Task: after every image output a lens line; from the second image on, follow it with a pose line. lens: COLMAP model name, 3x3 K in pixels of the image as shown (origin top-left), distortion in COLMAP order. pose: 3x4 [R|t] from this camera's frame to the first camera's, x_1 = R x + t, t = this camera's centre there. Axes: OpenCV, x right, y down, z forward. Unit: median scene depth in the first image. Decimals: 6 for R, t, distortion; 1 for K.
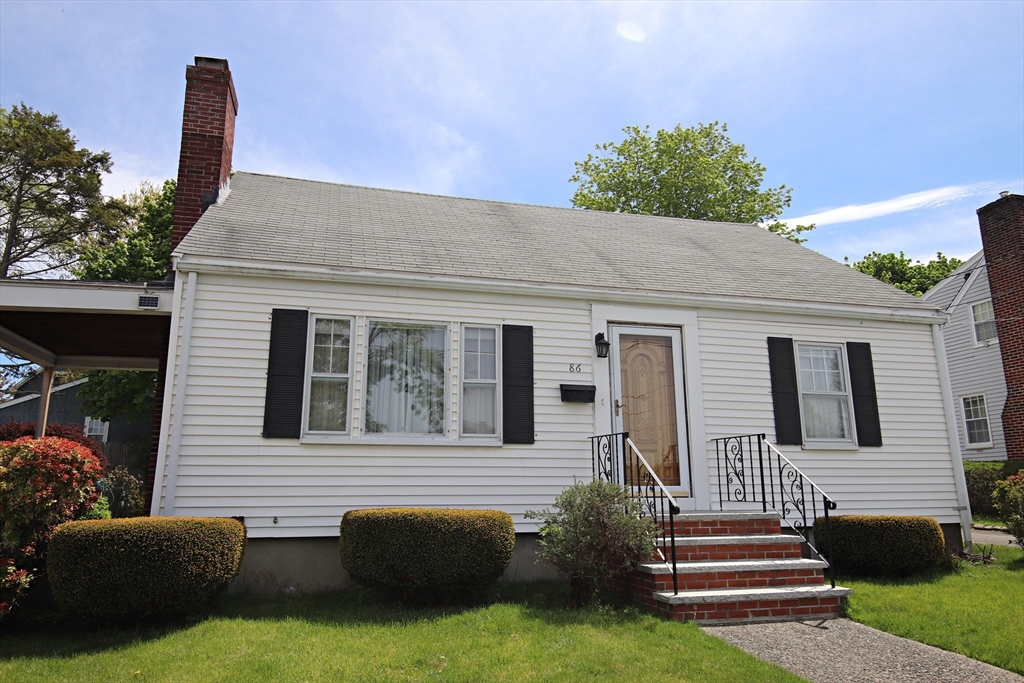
lens RADIAL K [[688.0, 0, 512.0], [0, 688.0, 341.5], [0, 0, 1]] dist [0.014231, -0.002651]
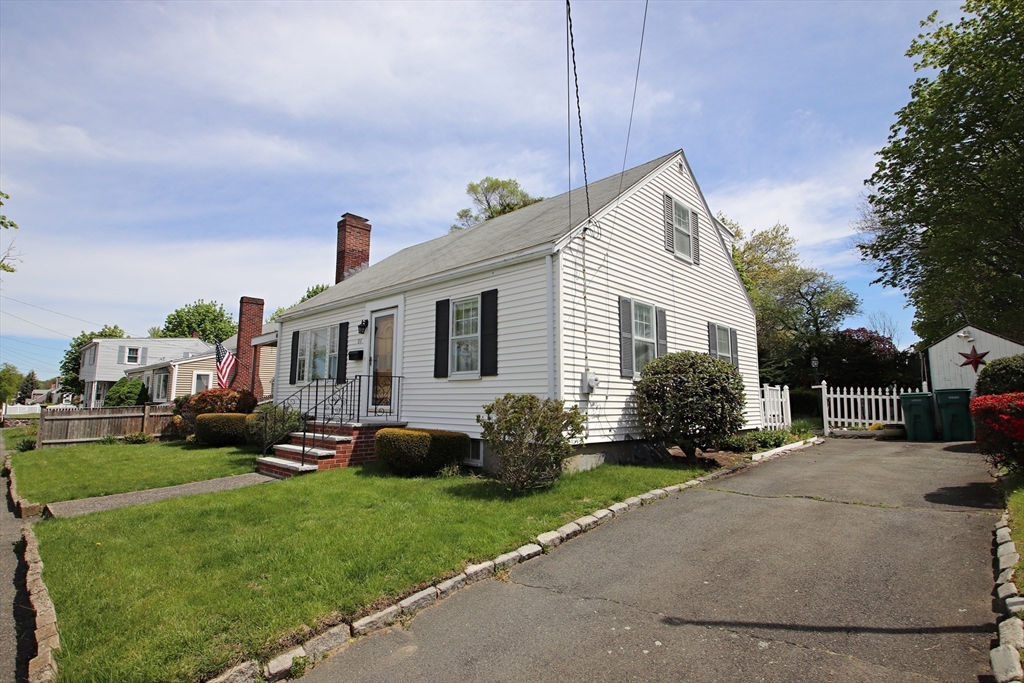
lens RADIAL K [[499.3, 0, 507.8], [0, 499.3, 333.5], [0, 0, 1]] dist [0.029209, -0.036146]
pose [[0.510319, -0.102071, -0.853907, 1.428225], [0.175400, 0.984413, -0.012847, 0.104728], [0.841908, -0.143219, 0.520268, 0.644655]]
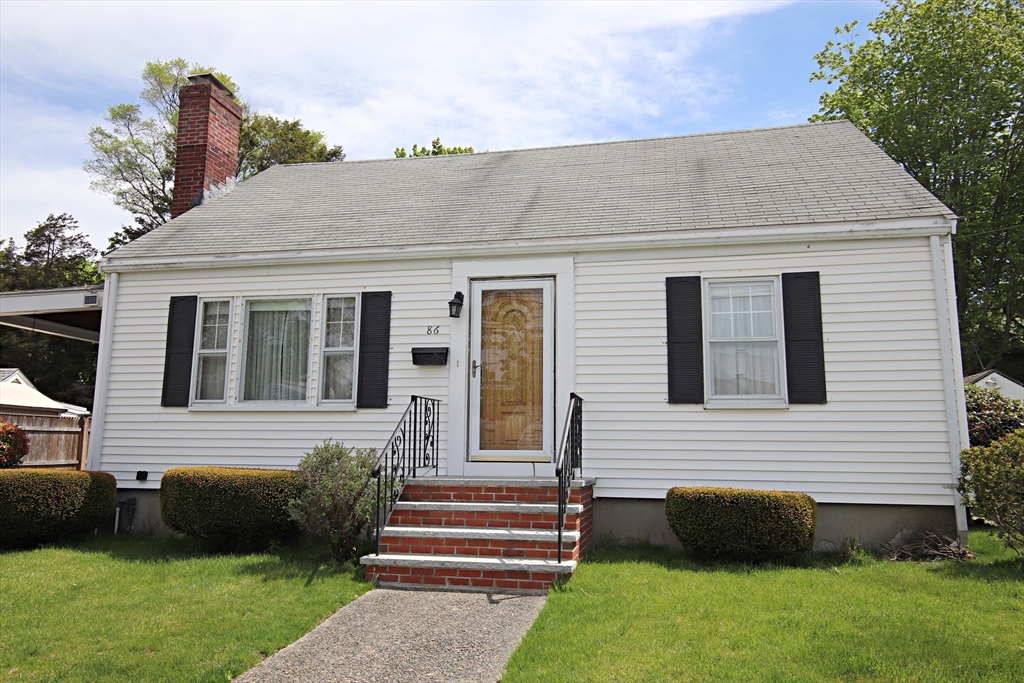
lens RADIAL K [[757.2, 0, 512.0], [0, 757.2, 341.5], [0, 0, 1]] dist [0.034180, -0.009655]
pose [[0.891109, -0.053778, -0.450591, 0.677637], [0.081978, 0.995694, 0.043287, 0.017379], [0.446323, -0.075512, 0.891680, 0.090002]]
